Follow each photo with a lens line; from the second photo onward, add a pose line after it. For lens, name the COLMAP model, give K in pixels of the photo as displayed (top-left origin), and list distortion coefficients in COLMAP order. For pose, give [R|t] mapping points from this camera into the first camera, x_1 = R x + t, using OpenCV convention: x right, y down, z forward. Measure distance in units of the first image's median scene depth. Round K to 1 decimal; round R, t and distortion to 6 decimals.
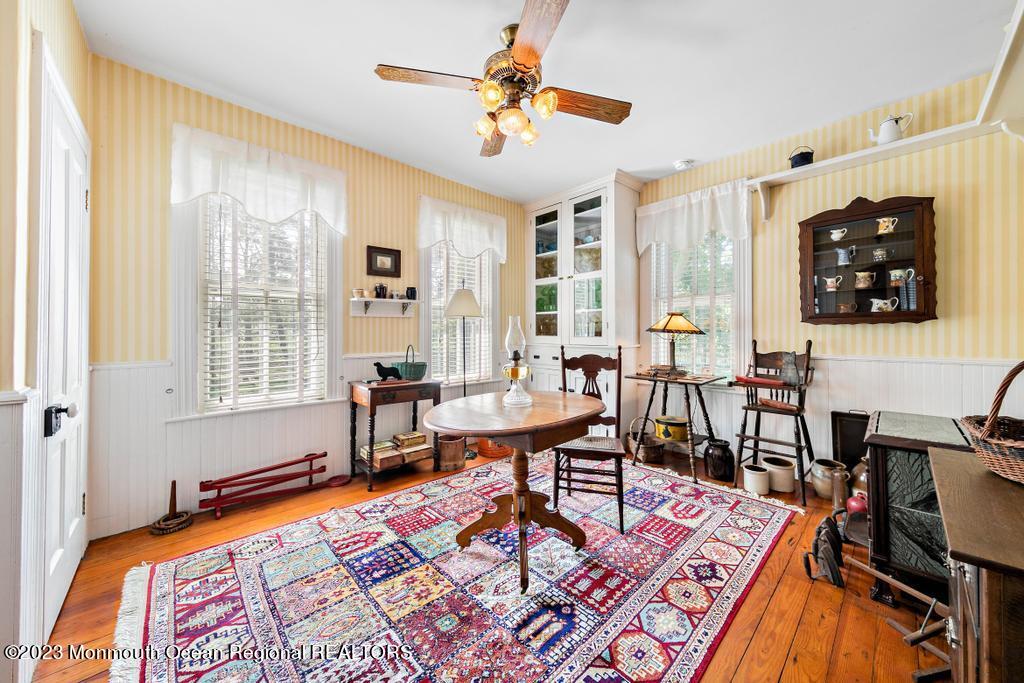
lens RADIAL K [[361.5, 0, 512.3], [0, 361.5, 326.7], [0, 0, 1]] dist [0.002856, -0.000199]
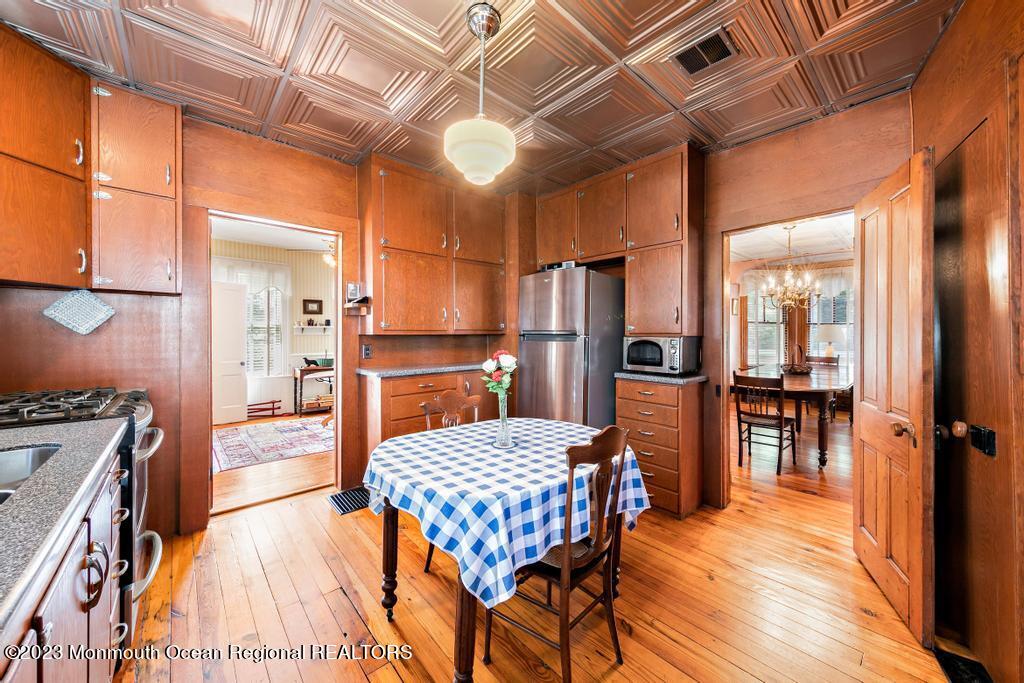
lens RADIAL K [[361.5, 0, 505.5], [0, 361.5, 342.1], [0, 0, 1]] dist [0.002856, -0.000199]
pose [[0.999658, 0.001312, -0.026125, 1.162021], [-0.000863, 0.999852, 0.017187, -0.037390], [0.026144, -0.017158, 0.999511, -1.462888]]
